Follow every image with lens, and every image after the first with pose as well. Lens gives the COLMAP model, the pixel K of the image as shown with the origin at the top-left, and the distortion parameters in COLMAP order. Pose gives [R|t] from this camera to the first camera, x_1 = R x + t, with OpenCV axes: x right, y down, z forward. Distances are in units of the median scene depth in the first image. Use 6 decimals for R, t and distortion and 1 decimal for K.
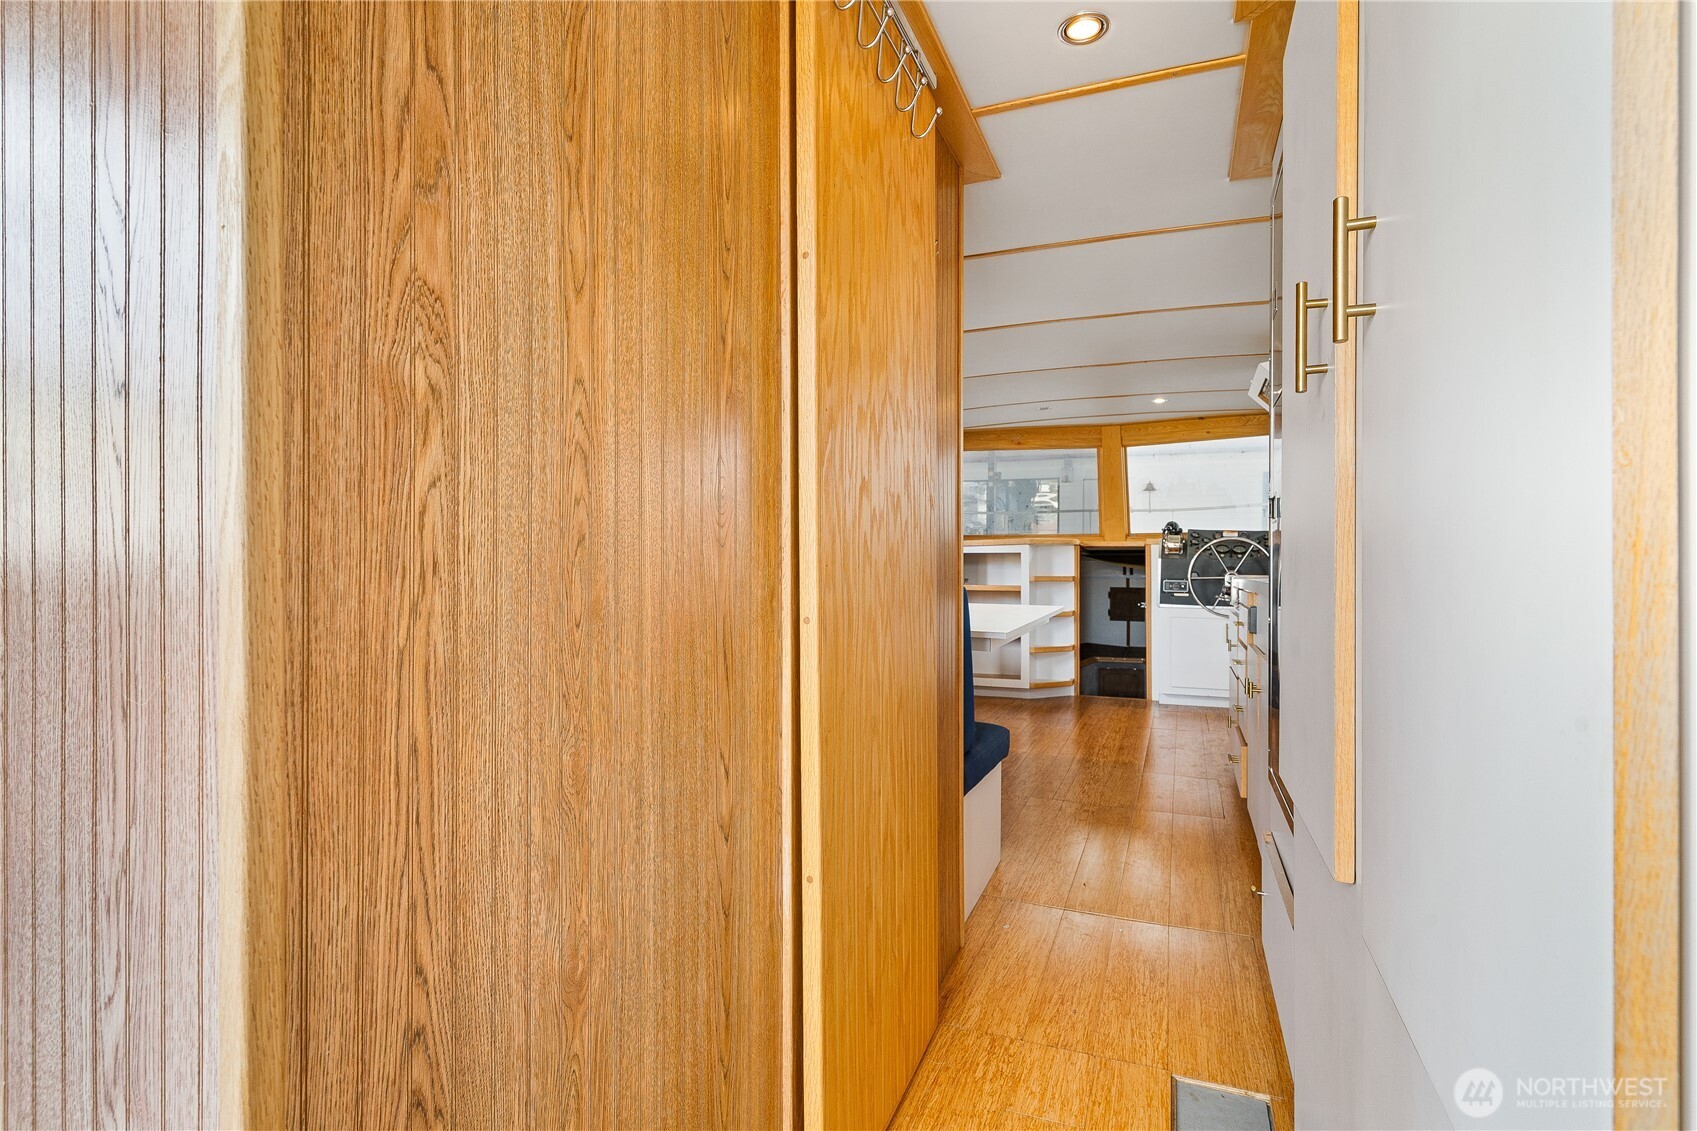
lens RADIAL K [[808.4, 0, 848.5], [0, 808.4, 565.5], [0, 0, 1]] dist [0.001596, 0.000082]
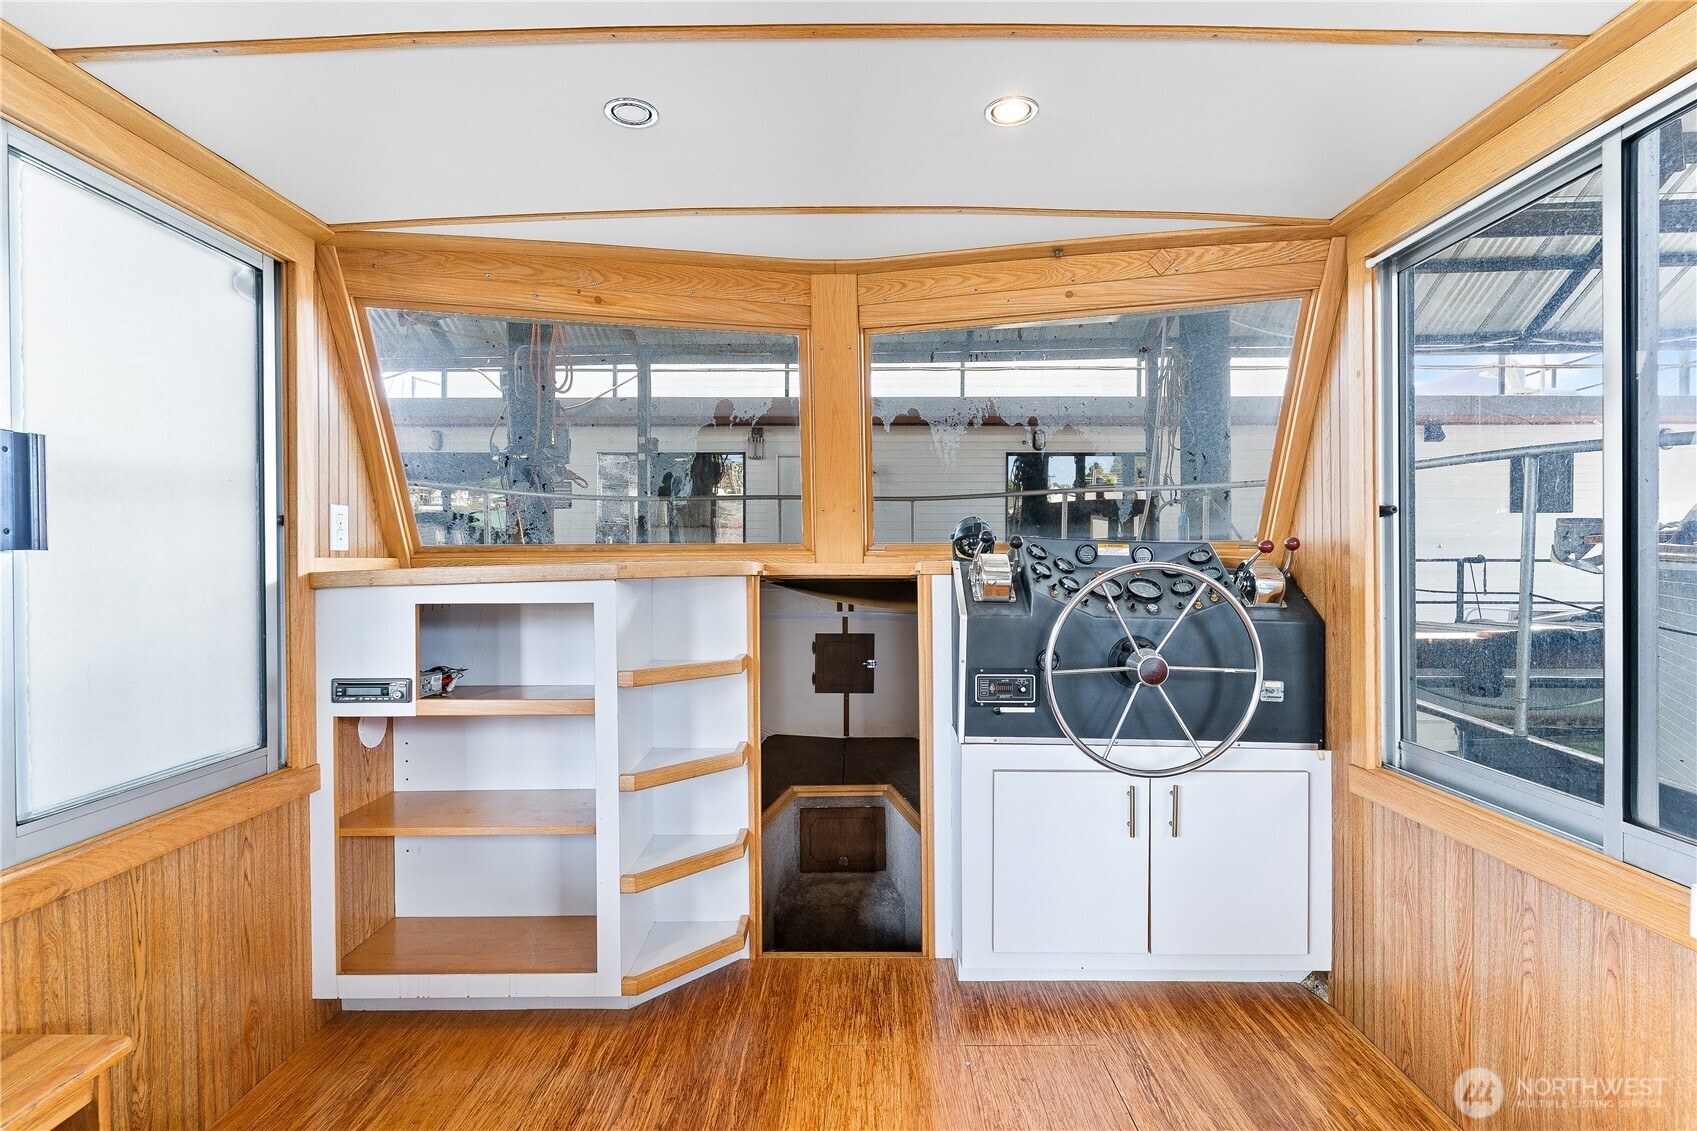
lens RADIAL K [[865.3, 0, 848.5], [0, 865.3, 565.5], [0, 0, 1]] dist [0.001271, -0.000011]
pose [[0.929198, -0.009259, 0.369466, 0.185715], [0.005078, 0.999912, 0.012286, -0.036796], [-0.369547, -0.009540, 0.929163, 0.645284]]
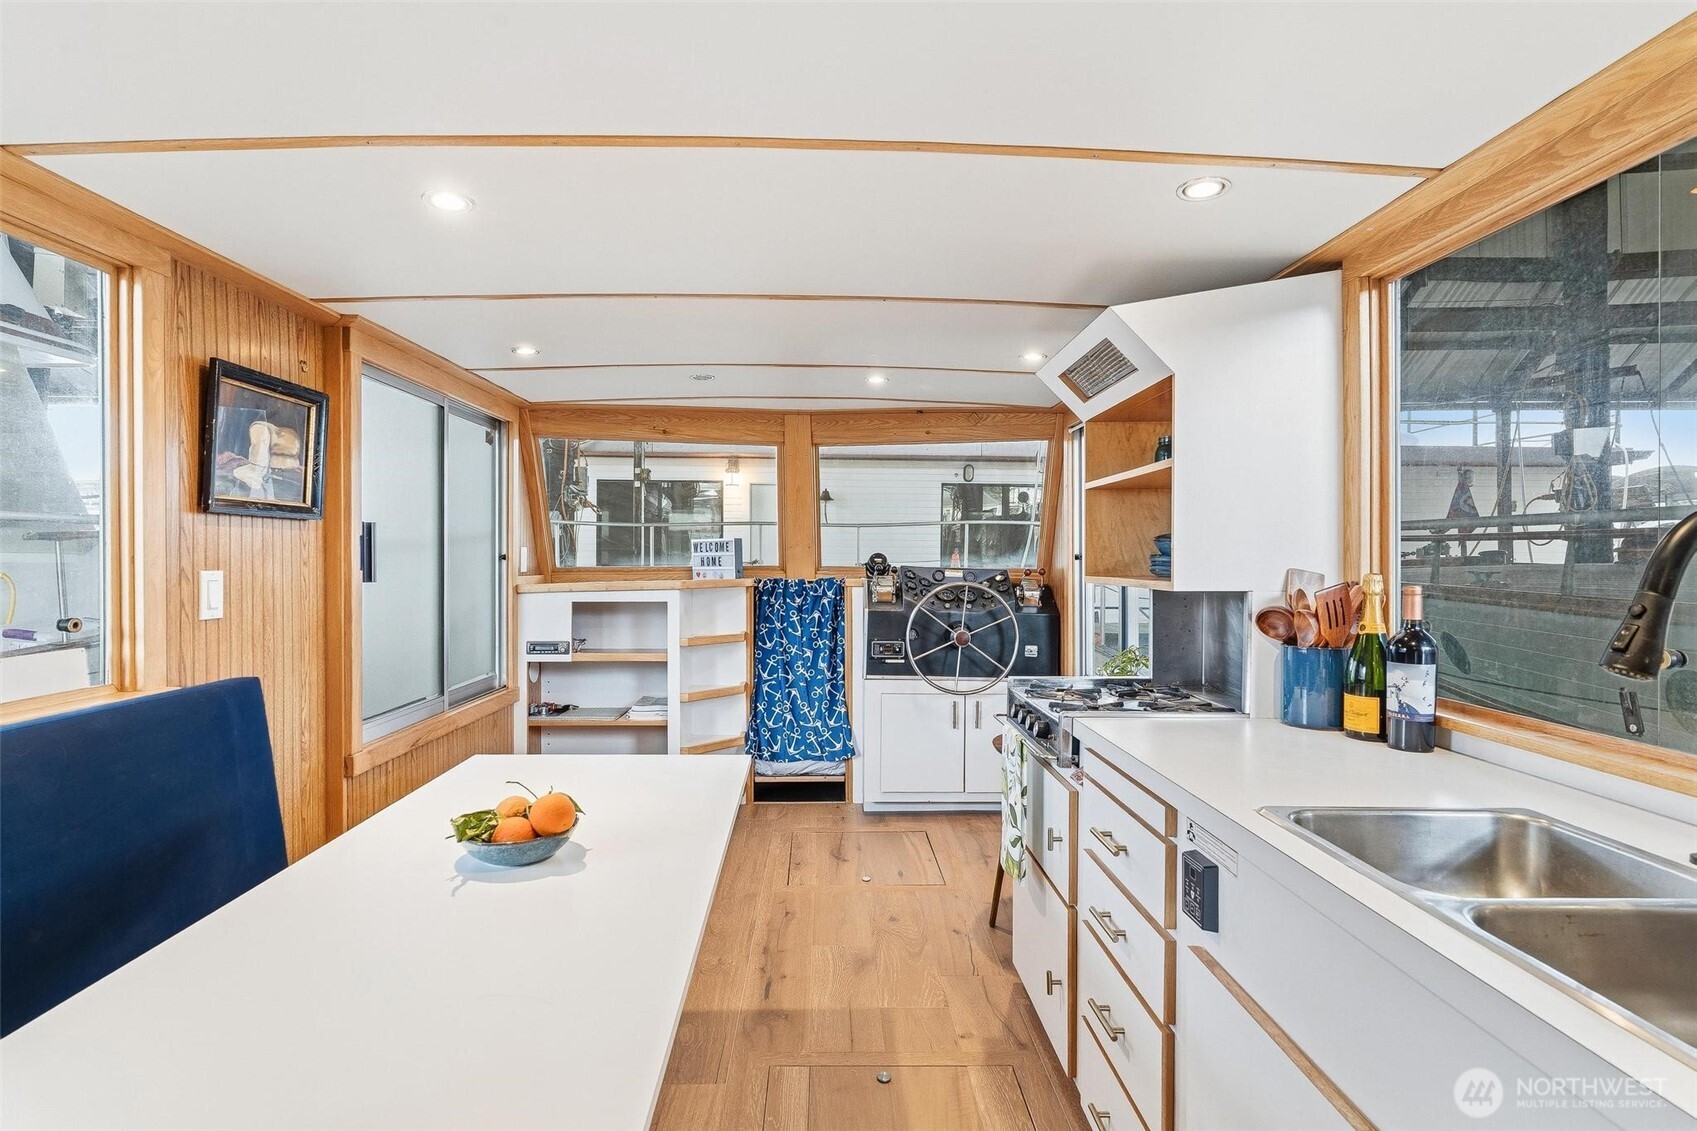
lens RADIAL K [[830.0, 0, 848.5], [0, 830.0, 565.5], [0, 0, 1]] dist [0.000376, -0.000100]
pose [[0.916635, -0.002162, 0.399719, 0.084421], [-0.001640, 0.999957, 0.009172, -0.052971], [-0.399722, -0.009063, 0.916592, 0.350341]]
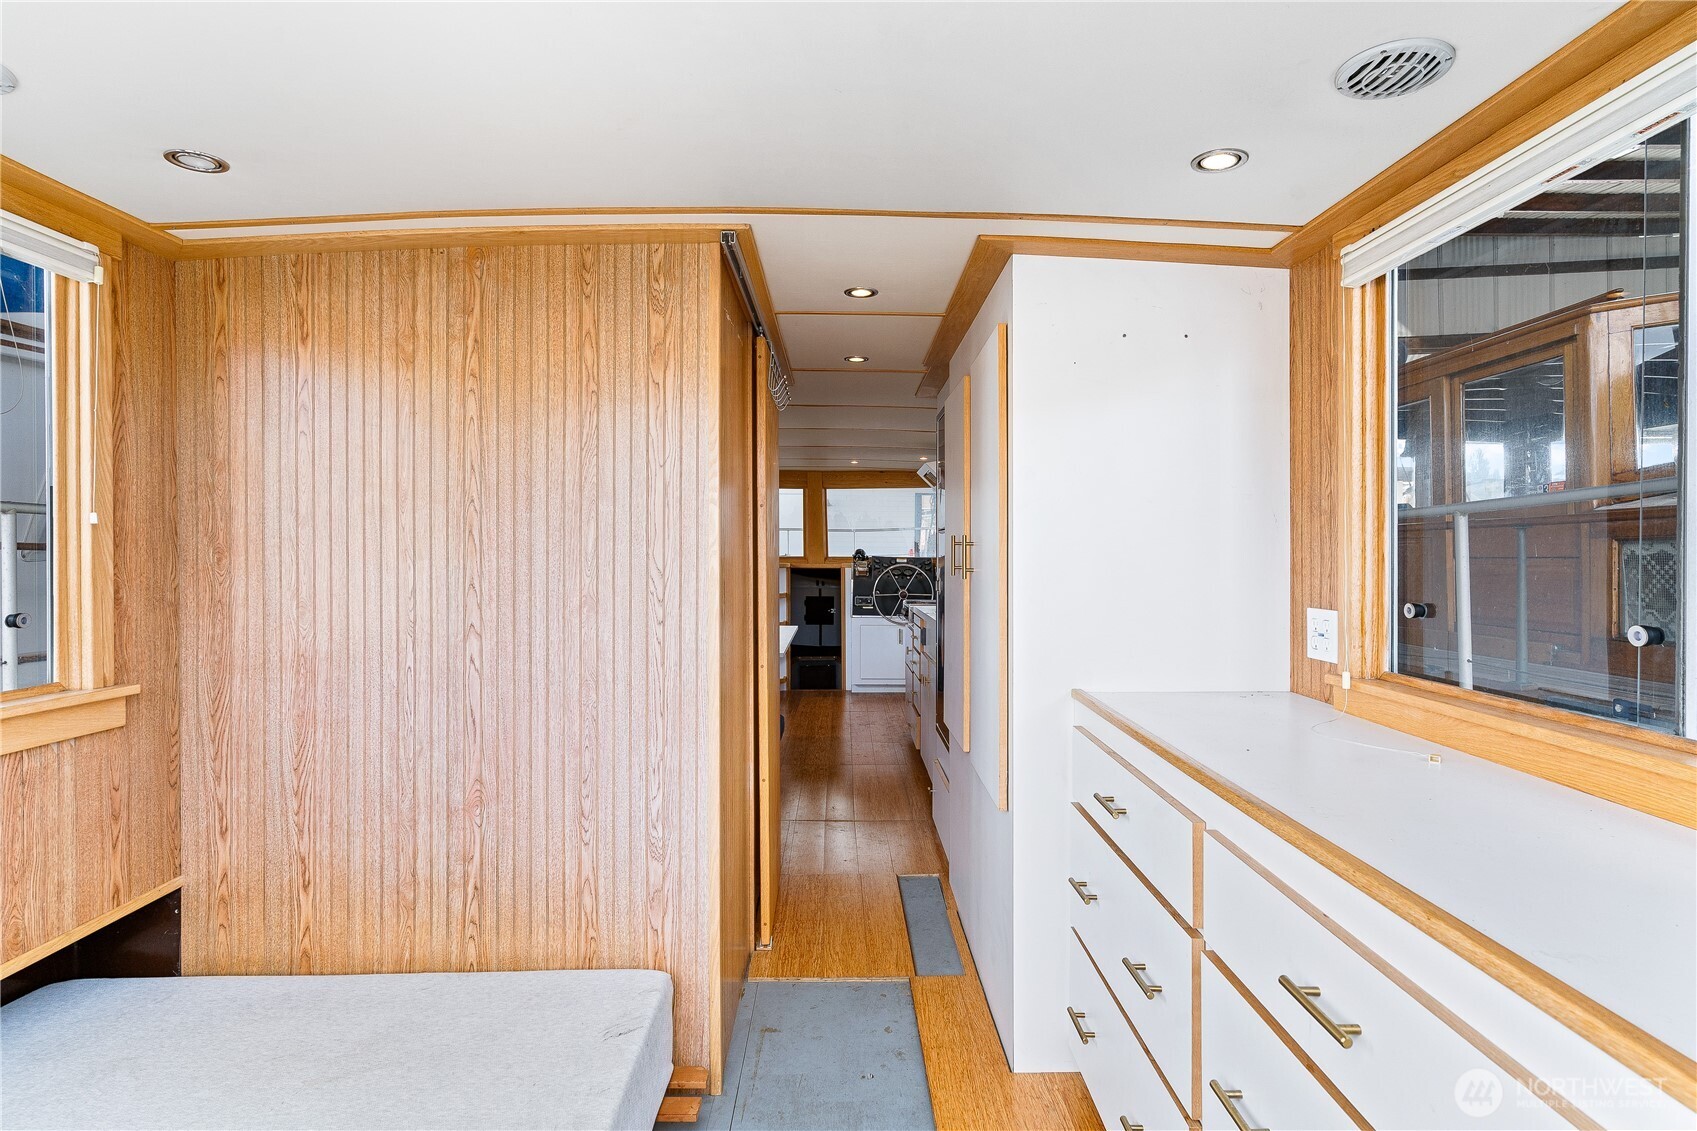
lens RADIAL K [[865.3, 0, 848.5], [0, 865.3, 565.5], [0, 0, 1]] dist [0.001271, -0.000011]
pose [[0.922289, -0.006281, 0.386449, -0.149932], [0.001501, 0.999919, 0.012670, -0.048173], [-0.386497, -0.011106, 0.922224, -0.260837]]
